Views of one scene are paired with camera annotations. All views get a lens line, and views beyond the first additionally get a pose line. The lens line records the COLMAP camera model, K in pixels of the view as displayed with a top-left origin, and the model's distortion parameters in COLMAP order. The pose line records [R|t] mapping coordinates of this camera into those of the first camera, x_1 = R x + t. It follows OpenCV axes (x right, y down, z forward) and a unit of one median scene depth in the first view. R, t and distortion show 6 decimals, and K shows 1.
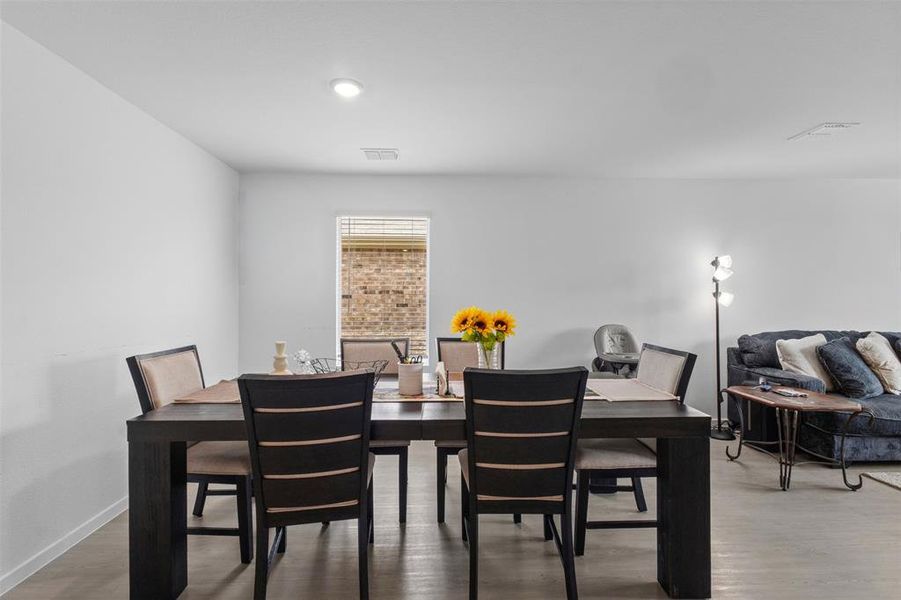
lens RADIAL K [[412.1, 0, 448.1], [0, 412.1, 301.2], [0, 0, 1]] dist [0.006127, -0.000651]
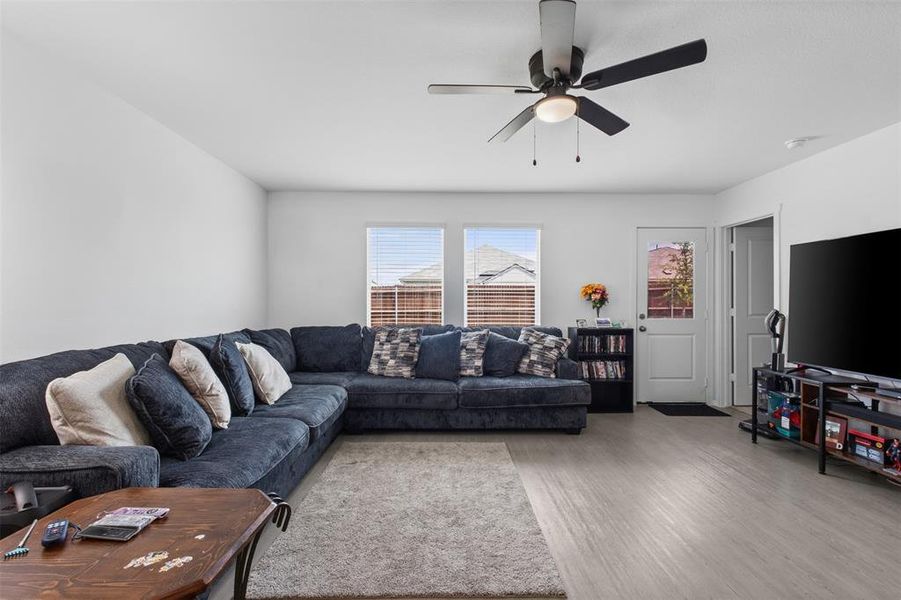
lens RADIAL K [[412.1, 0, 452.2], [0, 412.1, 296.8], [0, 0, 1]] dist [0.006127, -0.000651]
pose [[0.013486, 0.009082, 0.999868, 0.357564], [-0.003037, 0.999955, -0.009042, 0.006151], [-0.999904, -0.002915, 0.013513, 0.565344]]
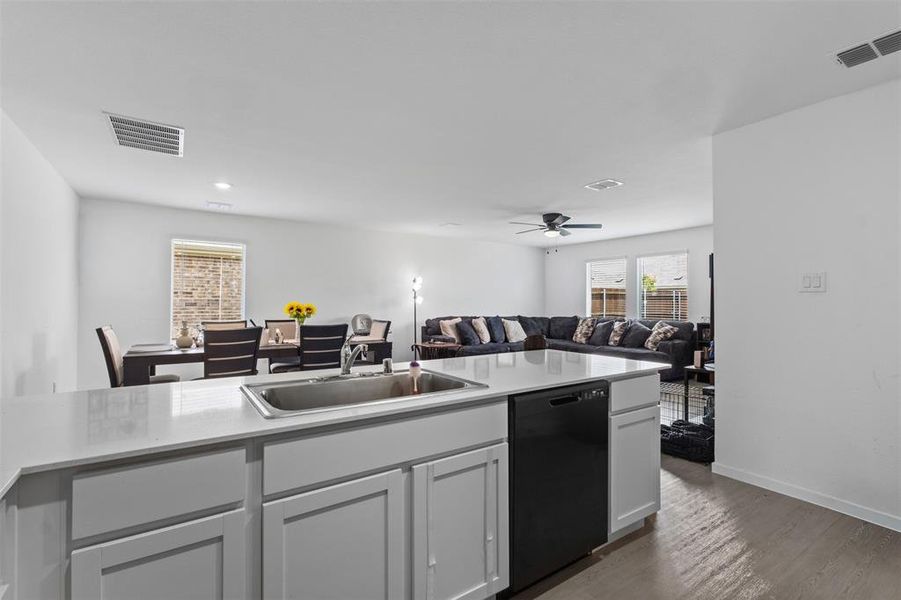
lens RADIAL K [[412.1, 0, 449.2], [0, 412.1, 301.4], [0, 0, 1]] dist [0.006127, -0.000651]
pose [[0.845692, 0.005701, 0.533642, -0.233517], [-0.002768, 0.999976, -0.006296, 0.013271], [-0.533665, 0.003847, 0.845687, -0.710053]]
